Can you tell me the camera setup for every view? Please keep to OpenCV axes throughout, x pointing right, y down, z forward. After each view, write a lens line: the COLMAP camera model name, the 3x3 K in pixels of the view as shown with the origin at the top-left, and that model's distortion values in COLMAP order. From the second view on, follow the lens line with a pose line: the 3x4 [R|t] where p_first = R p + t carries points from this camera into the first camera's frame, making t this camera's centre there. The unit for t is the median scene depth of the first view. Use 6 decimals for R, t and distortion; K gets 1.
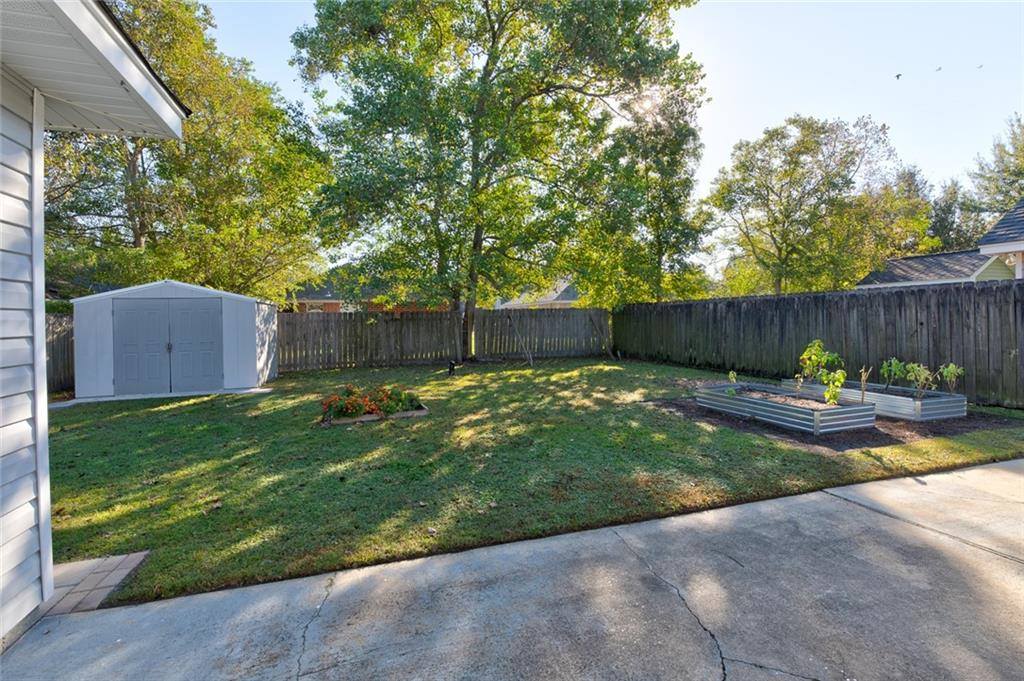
lens RADIAL K [[459.8, 0, 512.7], [0, 459.8, 326.7], [0, 0, 1]] dist [0.000835, -0.007280]
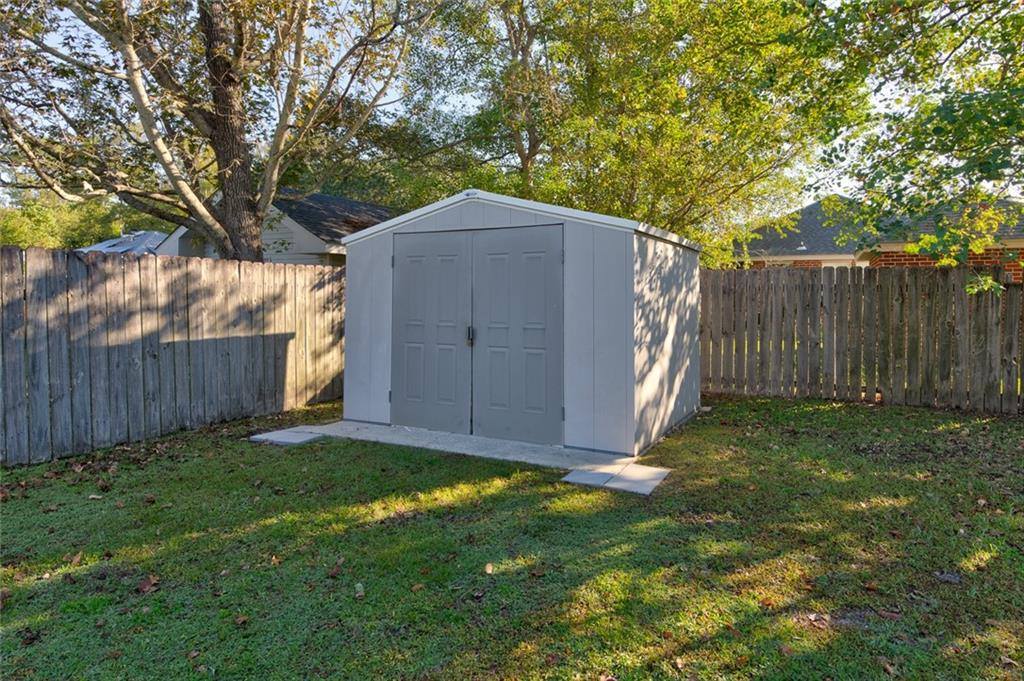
lens RADIAL K [[611.9, 0, 512.9], [0, 611.9, 273.1], [0, 0, 1]] dist [0.004281, 0.000514]
pose [[0.687847, -0.004298, -0.725843, -0.159209], [-0.027562, 0.999107, -0.032035, 0.000356], [0.725332, 0.042041, 0.687114, 0.355831]]
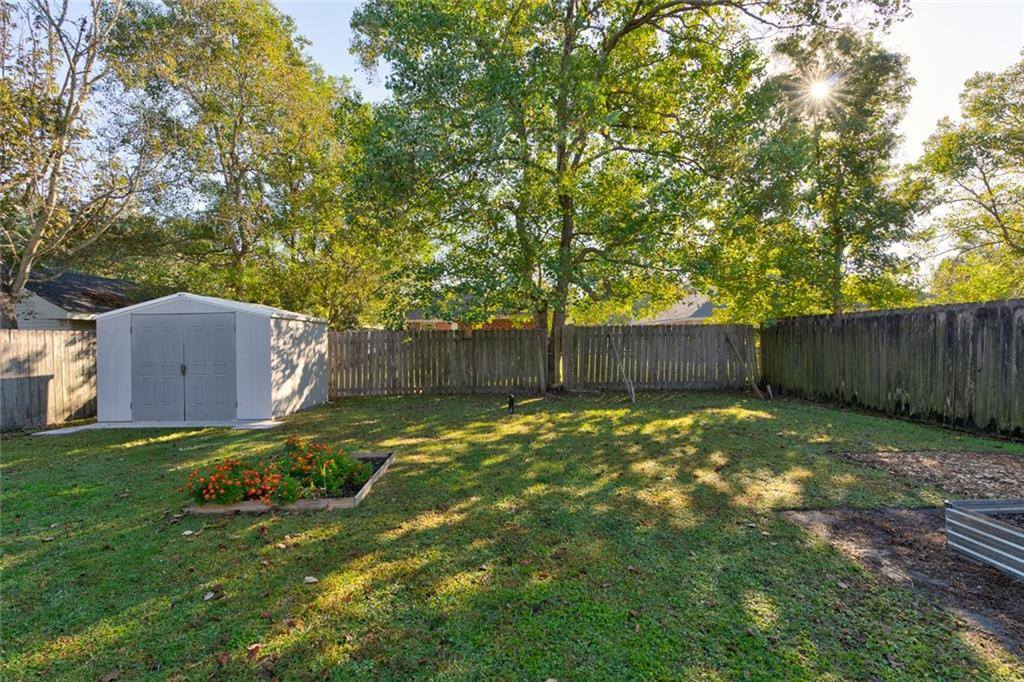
lens RADIAL K [[458.7, 0, 501.8], [0, 458.7, 342.6], [0, 0, 1]] dist [0.003156, -0.008696]
pose [[0.948498, 0.004416, -0.316752, 0.065588], [-0.007533, 0.999934, -0.008617, -0.002356], [0.316693, 0.010560, 0.948469, 0.210422]]
